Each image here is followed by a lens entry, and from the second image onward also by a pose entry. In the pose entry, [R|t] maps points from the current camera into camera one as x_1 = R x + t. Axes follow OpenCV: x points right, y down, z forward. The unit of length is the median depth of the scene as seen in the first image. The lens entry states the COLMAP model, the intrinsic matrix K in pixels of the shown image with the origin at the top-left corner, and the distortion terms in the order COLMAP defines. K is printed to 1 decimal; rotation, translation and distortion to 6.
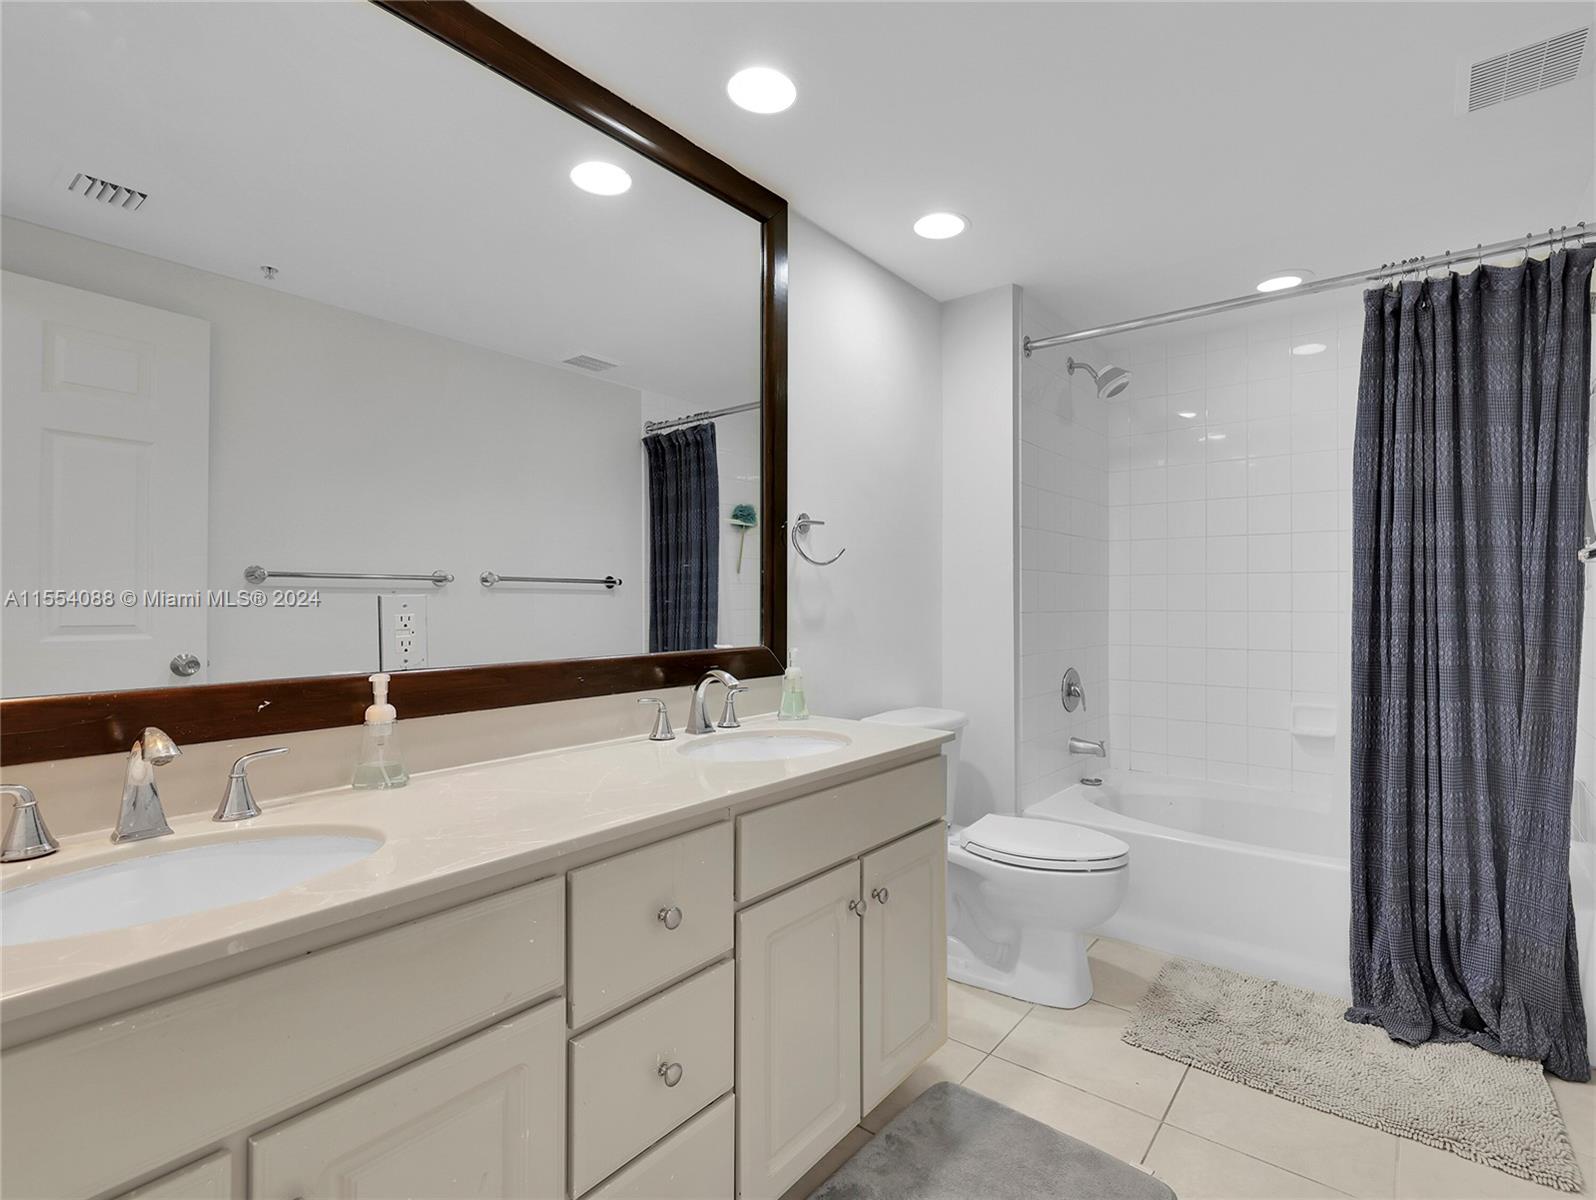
lens RADIAL K [[813.1, 0, 808.0], [0, 813.1, 588.7], [0, 0, 1]] dist [-0.000430, 0.000803]
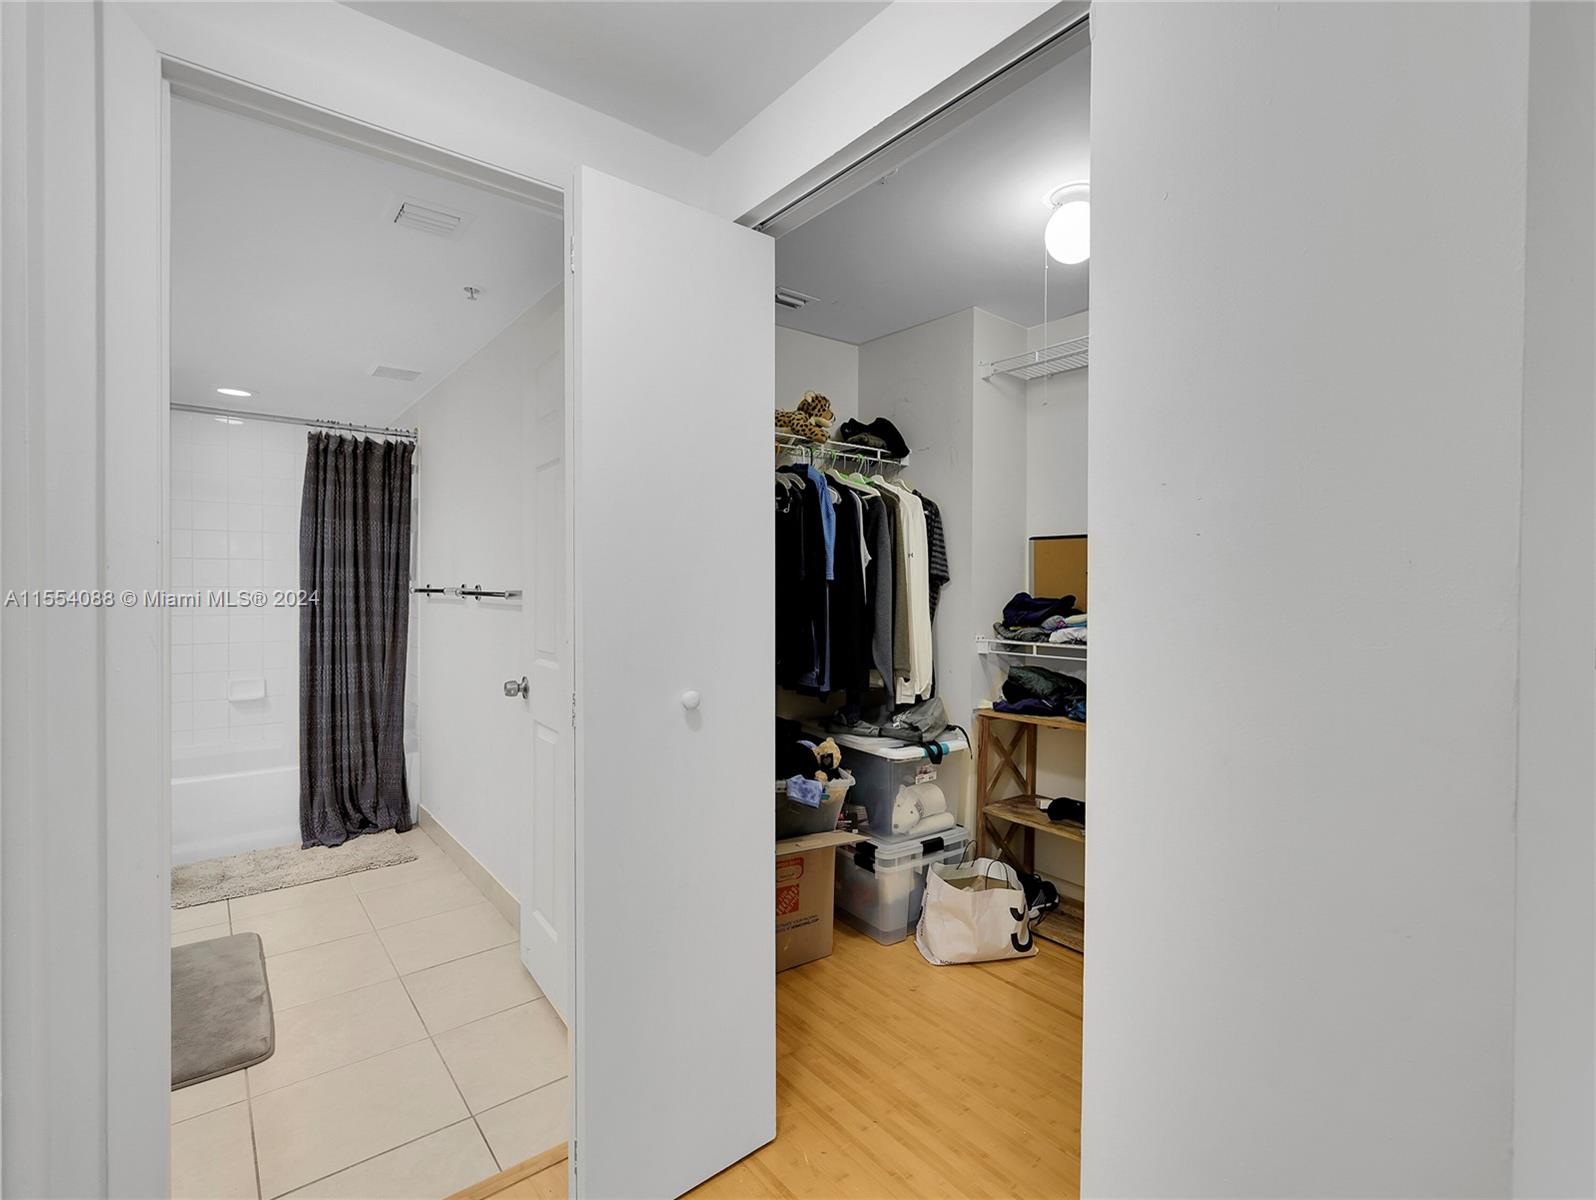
lens RADIAL K [[758.7, 0, 788.8], [0, 758.7, 597.8], [0, 0, 1]] dist [-0.004137, 0.000717]
pose [[0.275775, -0.016616, 0.961078, -0.625782], [-0.013039, 0.999694, 0.021025, -0.065074], [-0.961134, -0.018330, 0.275474, -0.462877]]
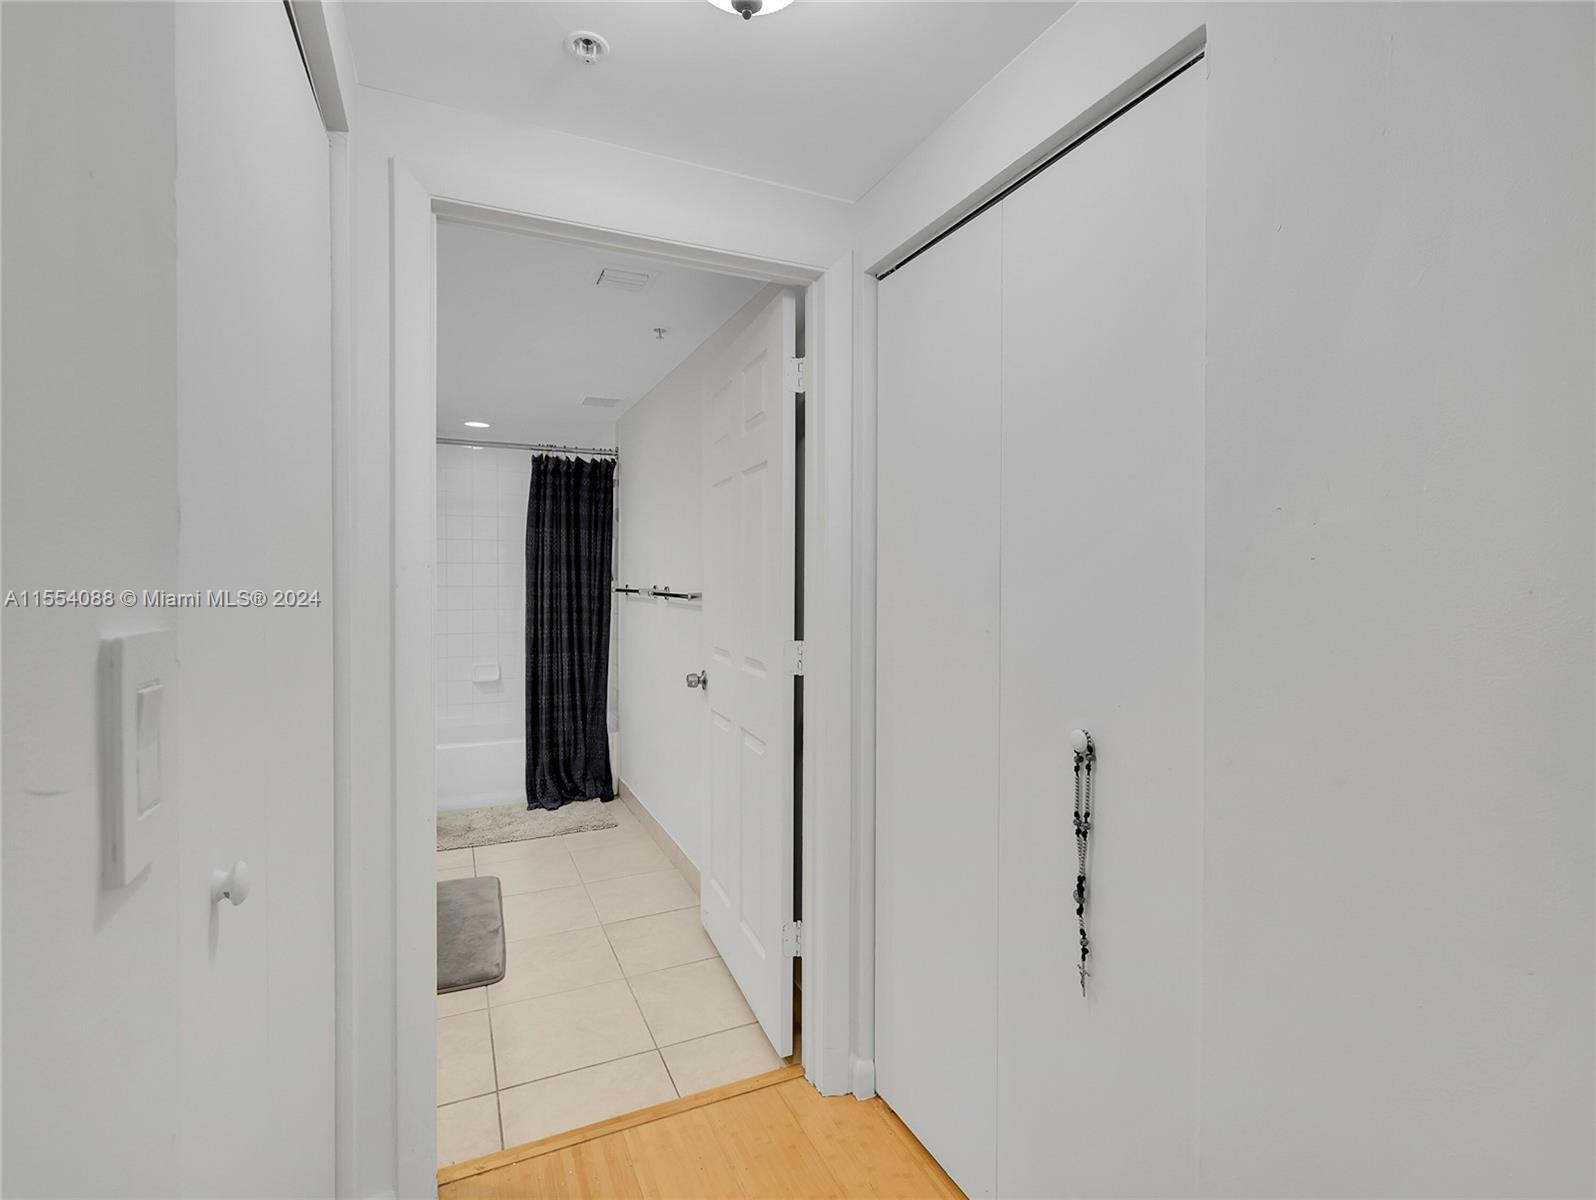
lens RADIAL K [[758.7, 0, 790.0], [0, 758.7, 587.1], [0, 0, 1]] dist [-0.004137, 0.000717]
pose [[0.494633, -0.016825, 0.868939, -0.690422], [-0.007502, 0.999693, 0.023628, -0.092918], [-0.869070, -0.018206, 0.494355, -0.537075]]
